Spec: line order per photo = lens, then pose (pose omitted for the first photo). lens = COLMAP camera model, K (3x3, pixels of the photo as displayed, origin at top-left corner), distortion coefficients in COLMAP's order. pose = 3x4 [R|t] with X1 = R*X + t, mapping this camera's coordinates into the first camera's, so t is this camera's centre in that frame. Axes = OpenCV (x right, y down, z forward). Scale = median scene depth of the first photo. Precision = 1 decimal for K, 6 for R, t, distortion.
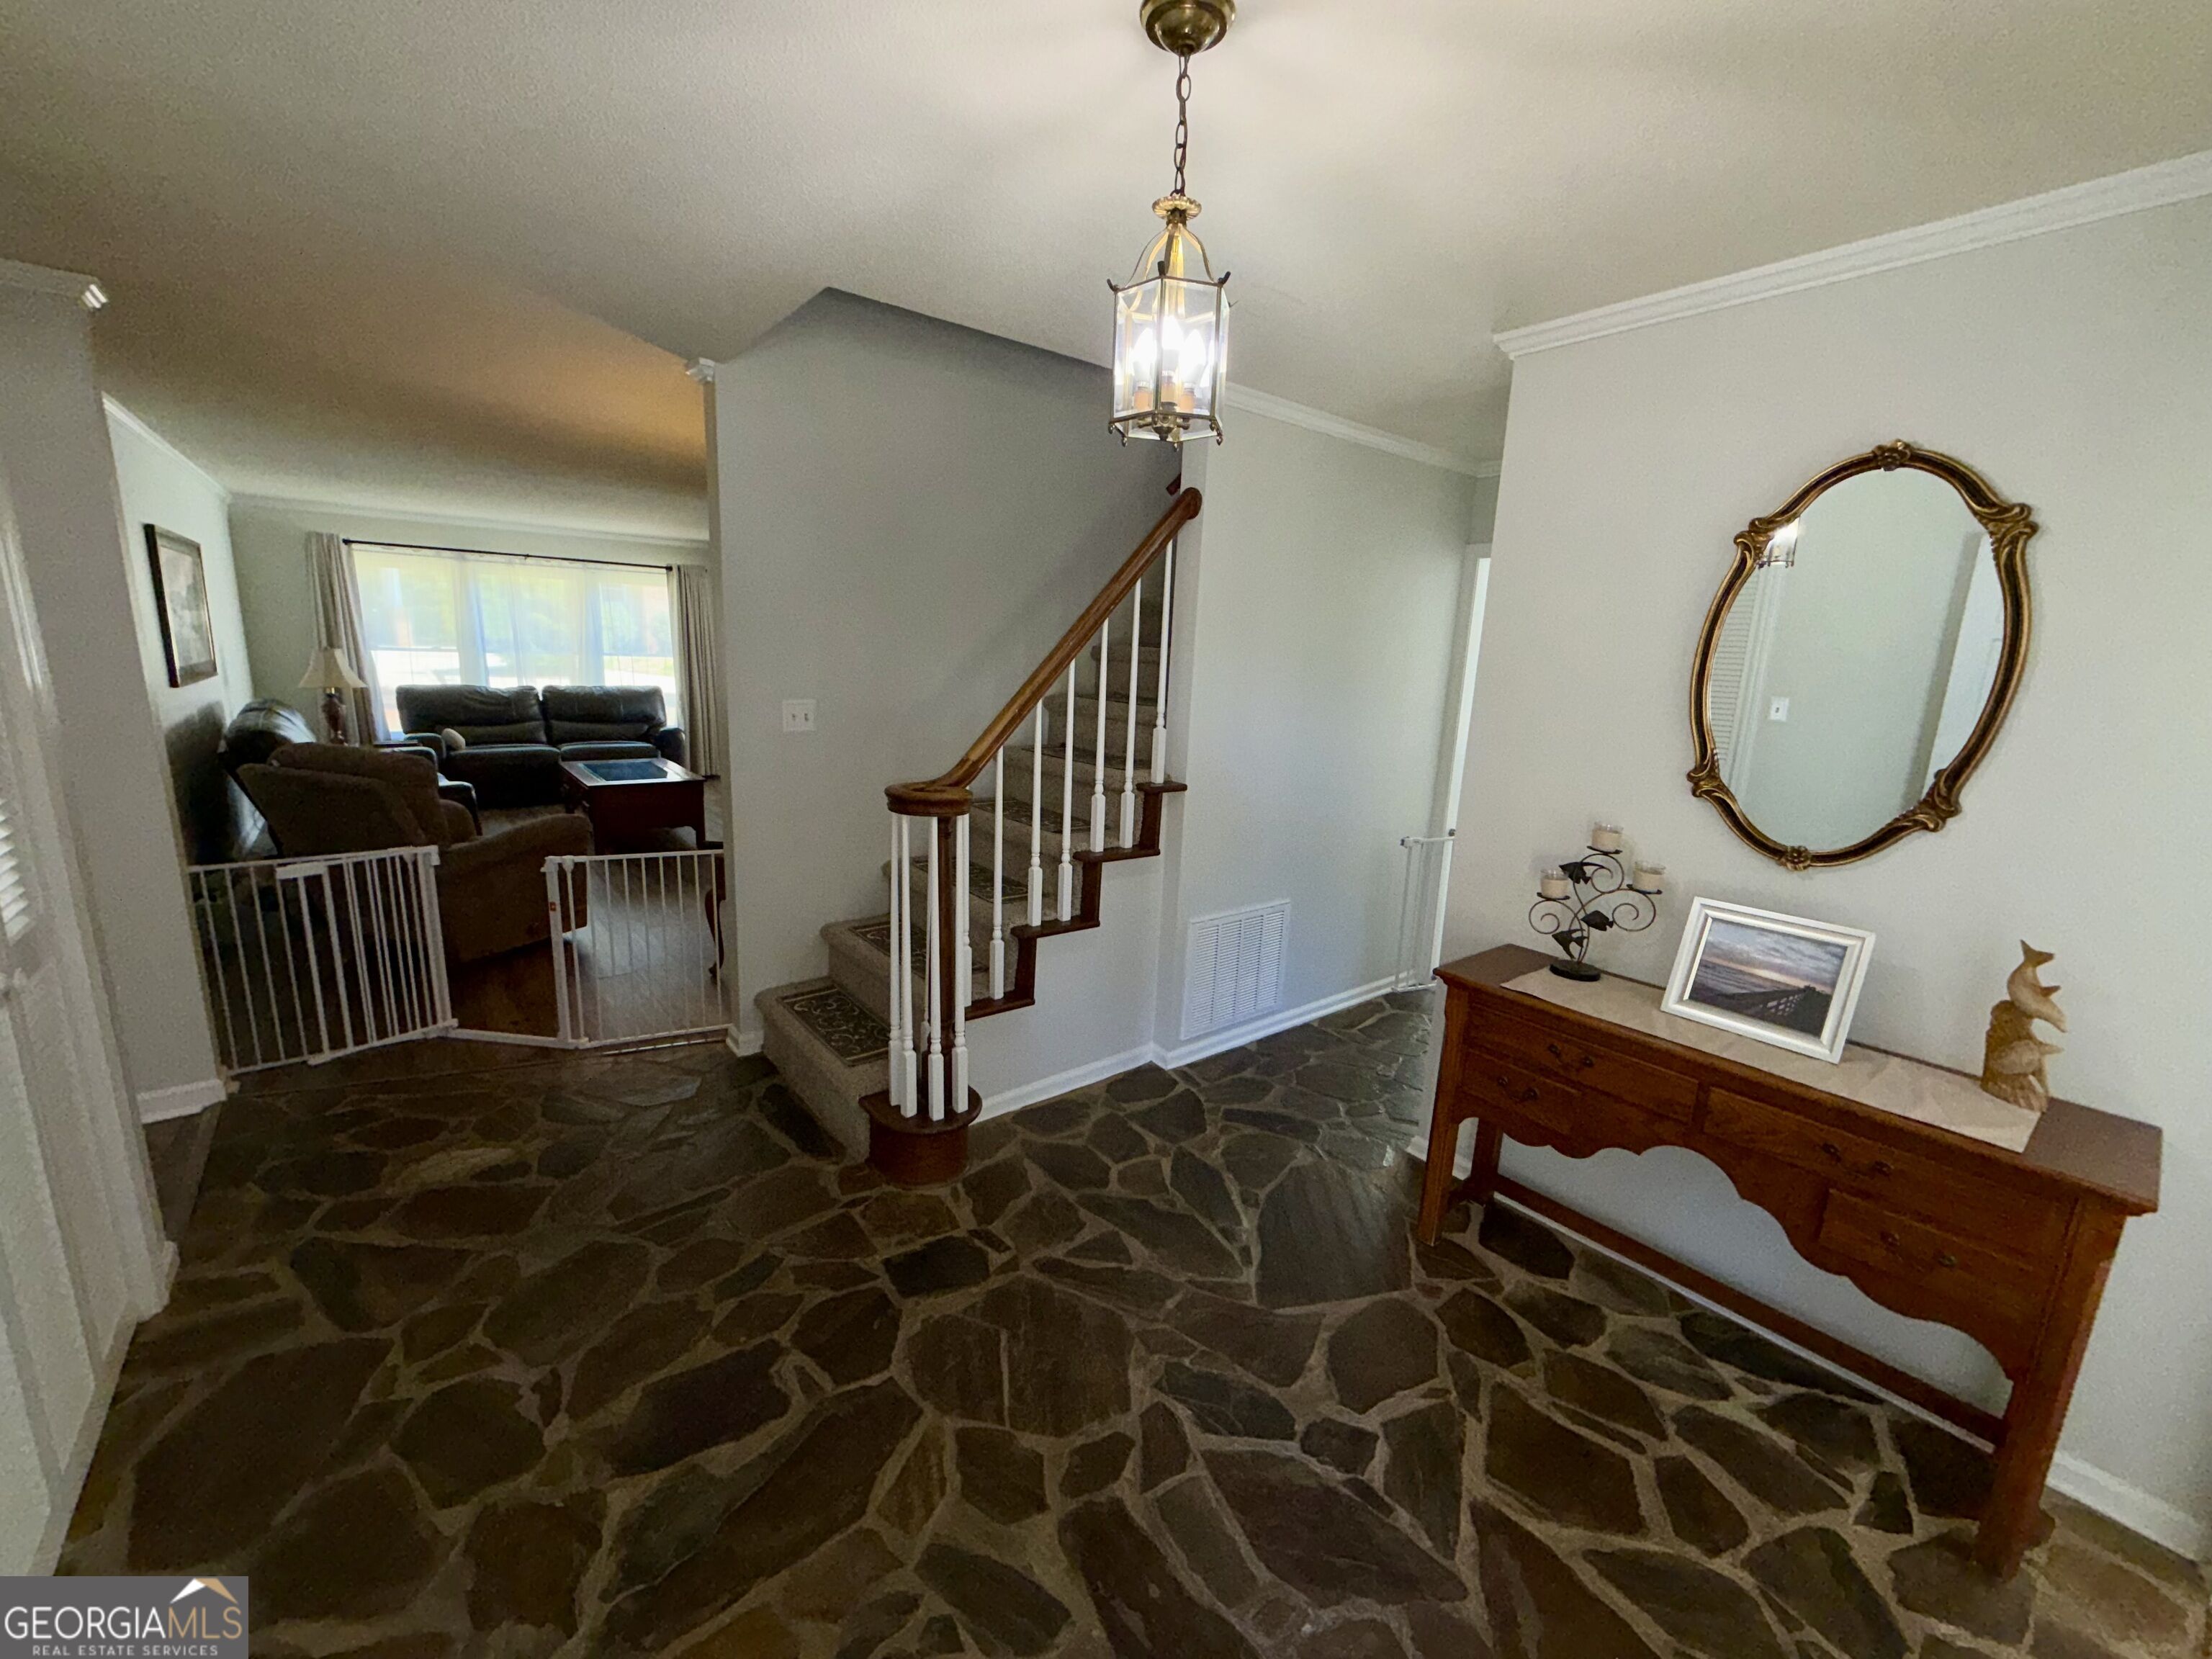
lens RADIAL K [[878.8, 0, 1098.3], [0, 878.8, 830.0], [0, 0, 1]] dist [0.004177, 0.000154]
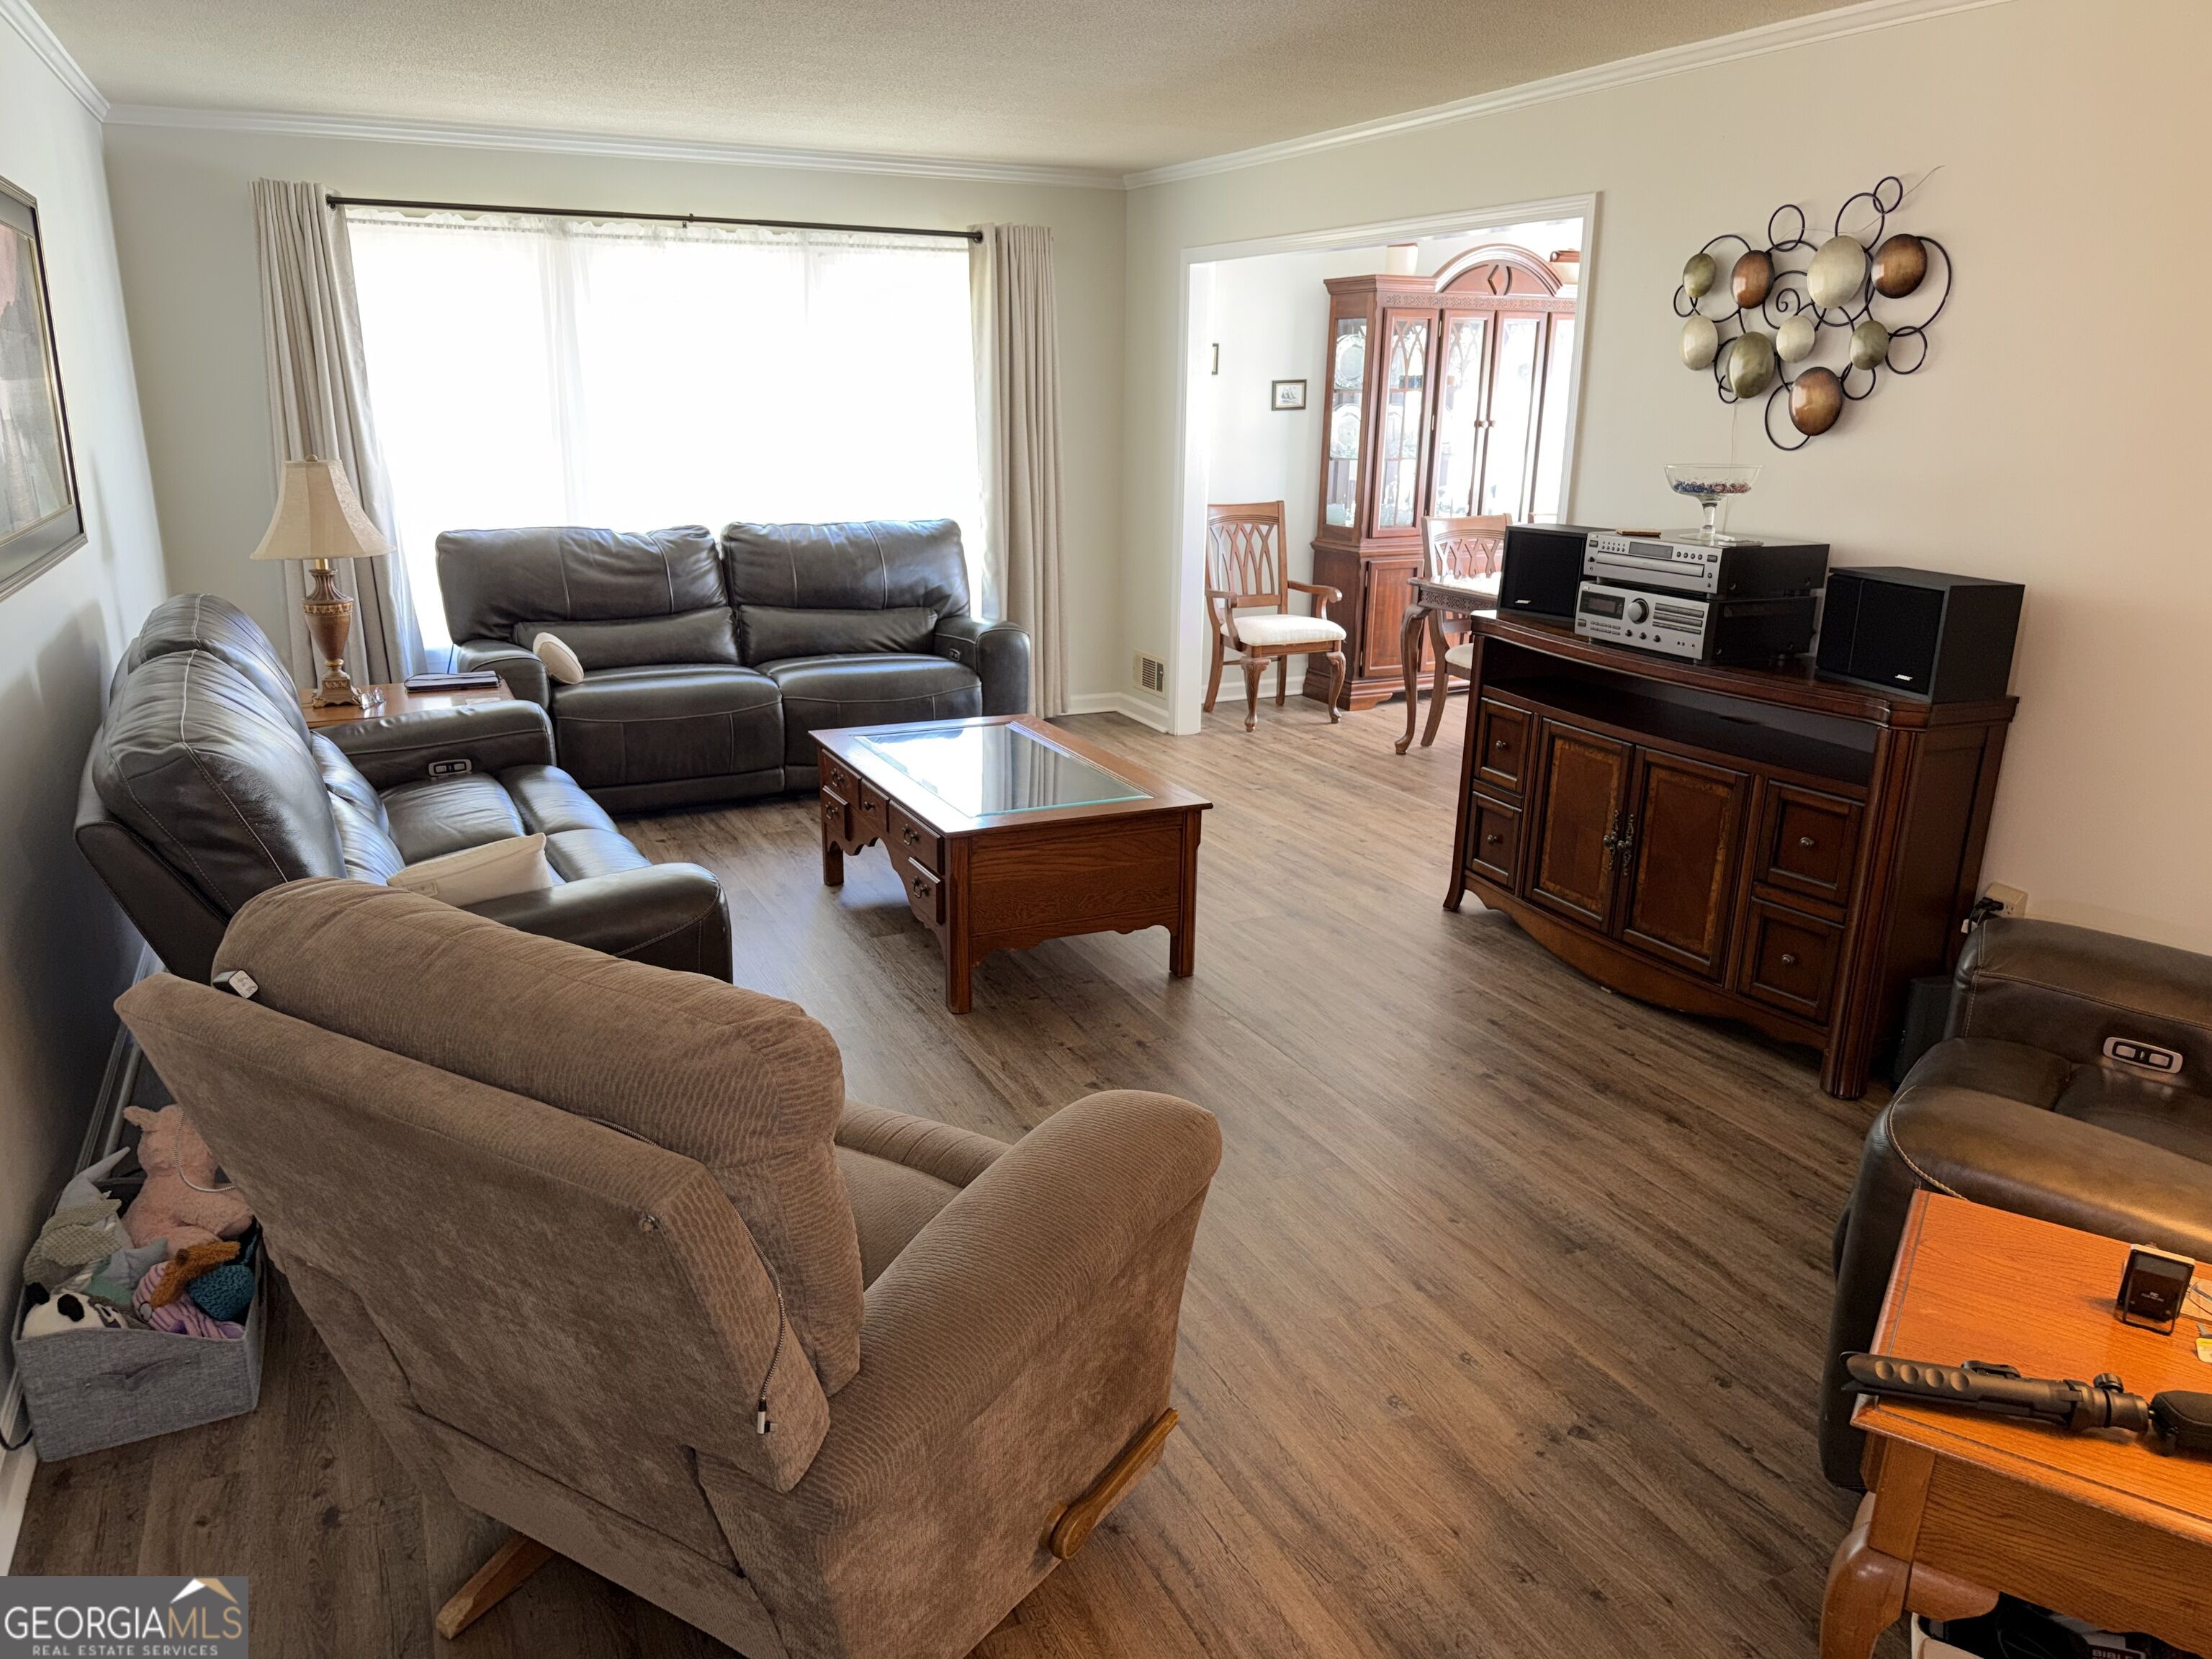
lens RADIAL K [[1563.3, 0, 1096.5], [0, 1563.3, 833.1], [0, 0, 1]] dist [0.099125, -0.129818]
pose [[0.971753, 0.030364, -0.234038, -0.298328], [-0.014632, 0.997532, 0.068667, -0.077288], [0.235545, -0.063303, 0.969799, 0.312832]]
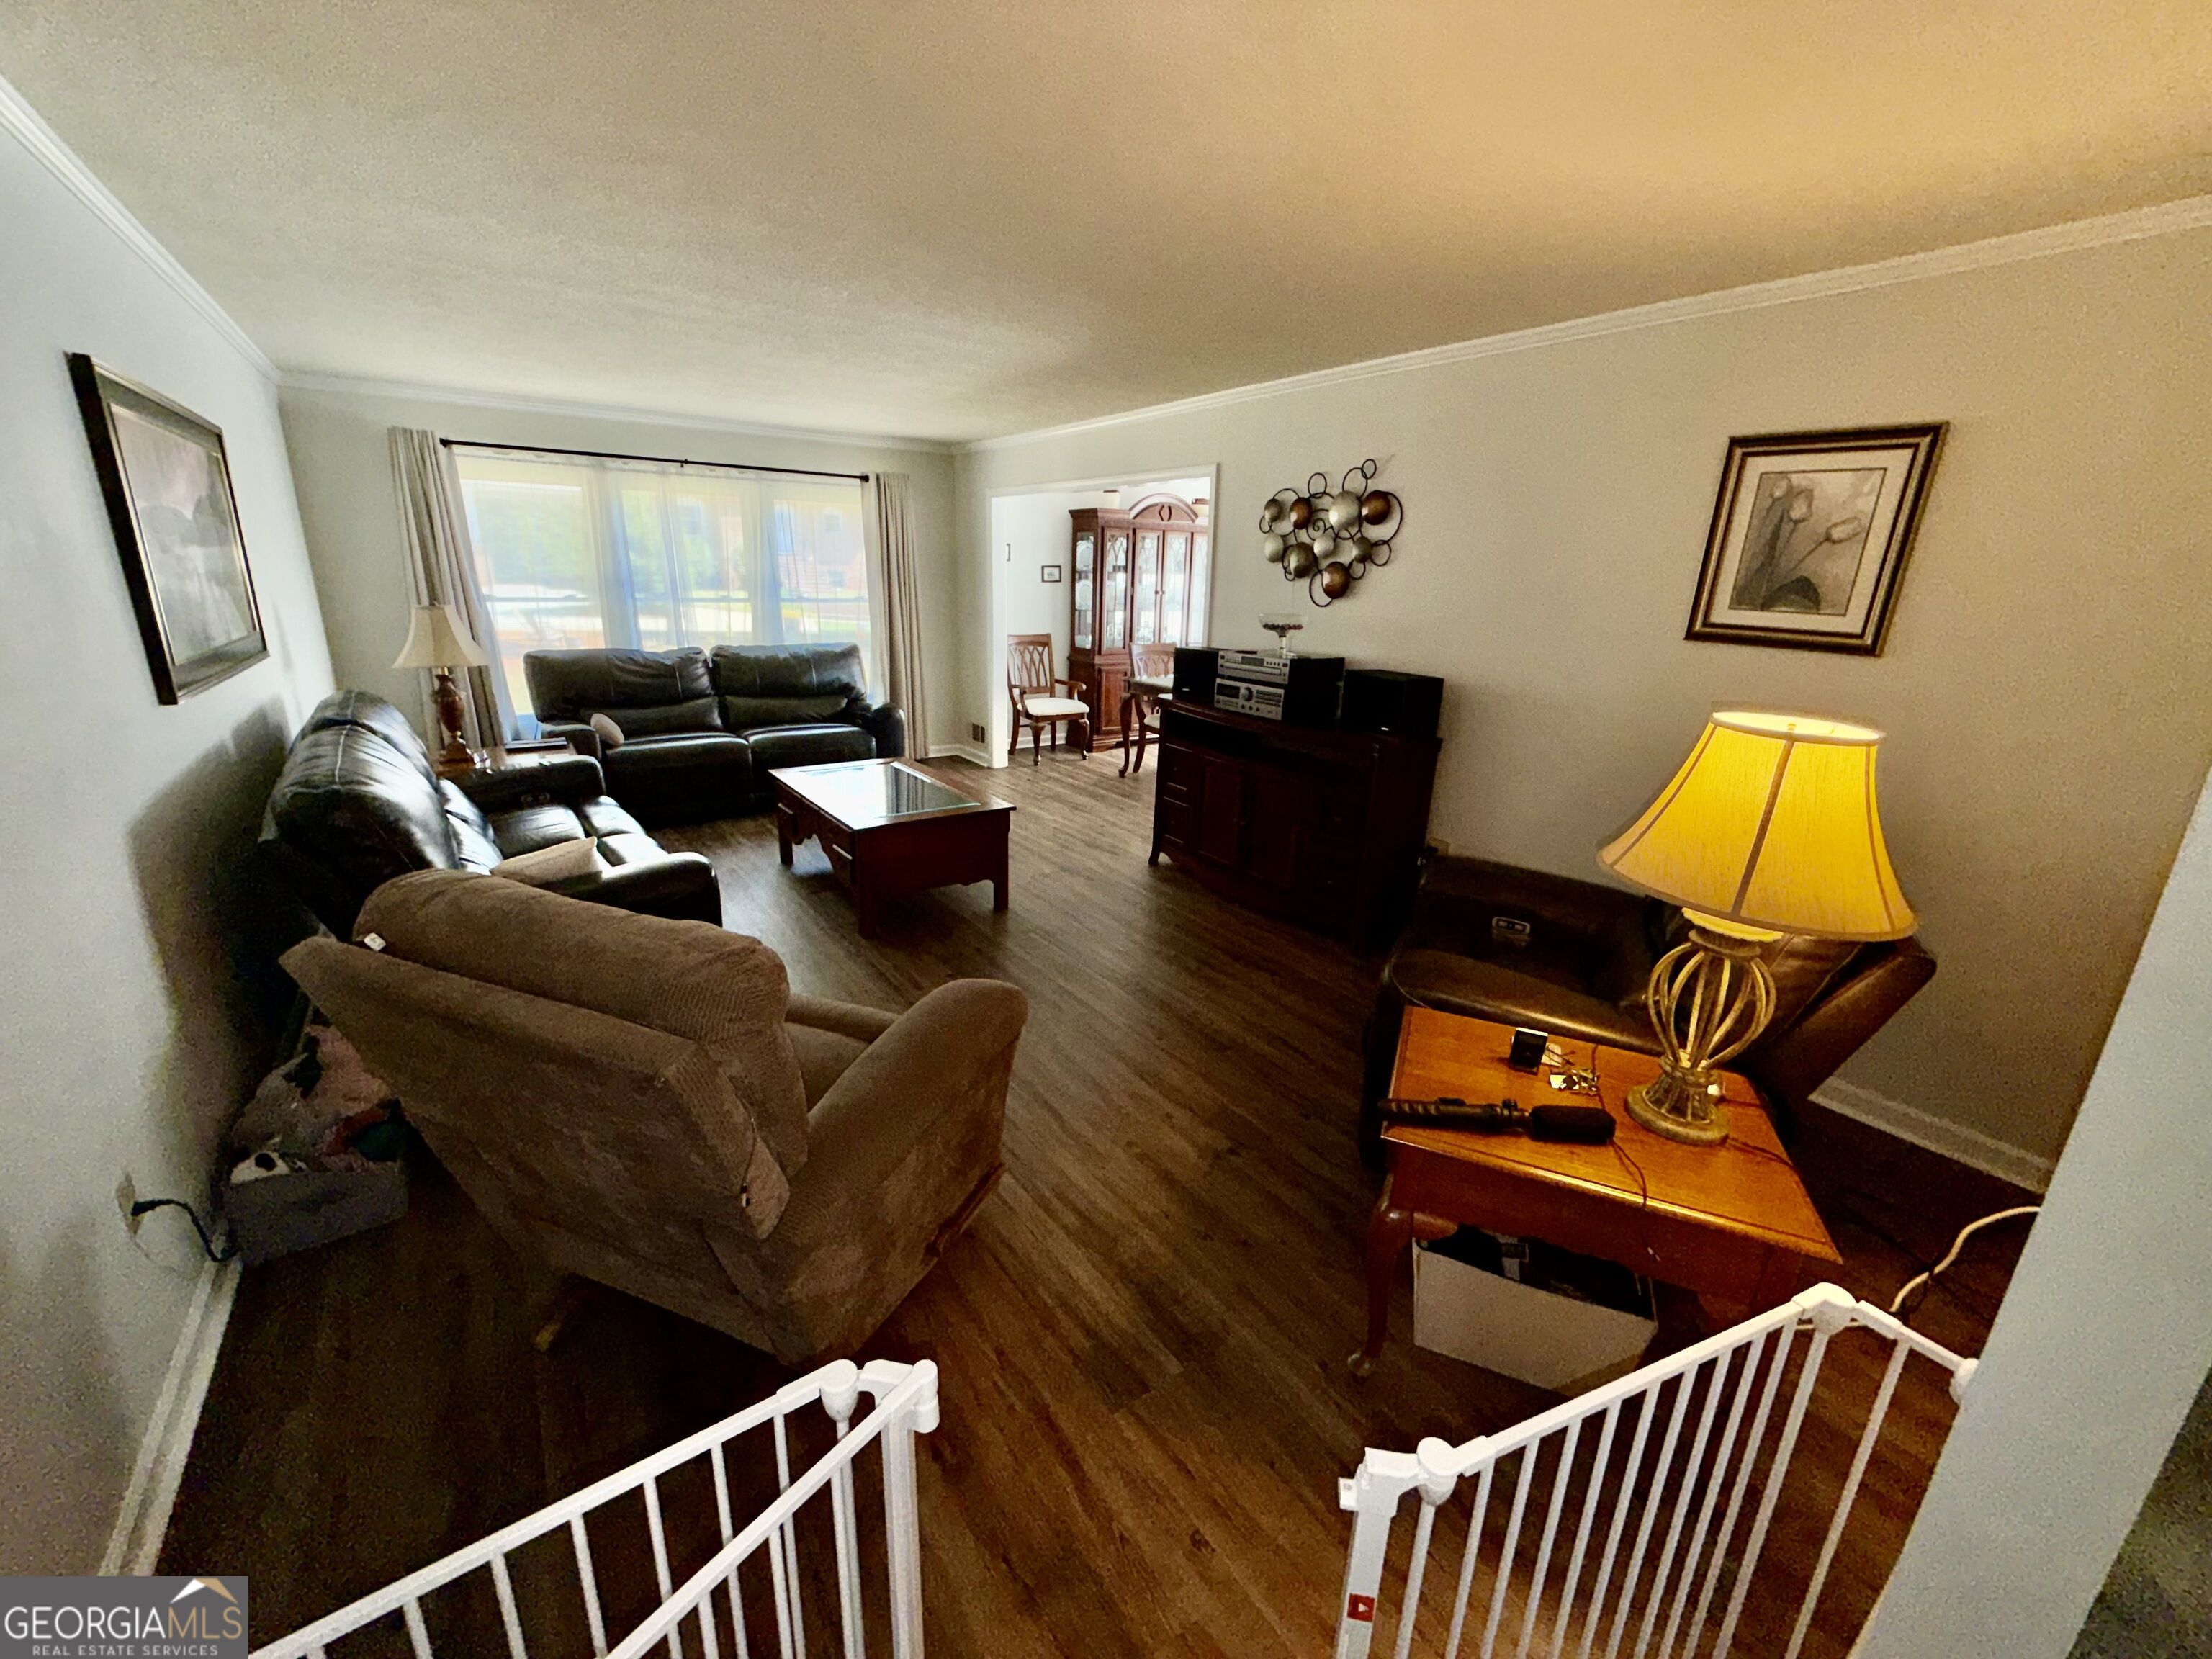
lens RADIAL K [[889.7, 0, 1104.5], [0, 889.7, 837.0], [0, 0, 1]] dist [-0.001360, -0.000013]
pose [[0.997975, 0.000535, -0.063603, -0.300203], [0.004606, 0.996731, 0.080659, -0.075618], [0.063438, -0.080789, 0.994710, 0.324495]]
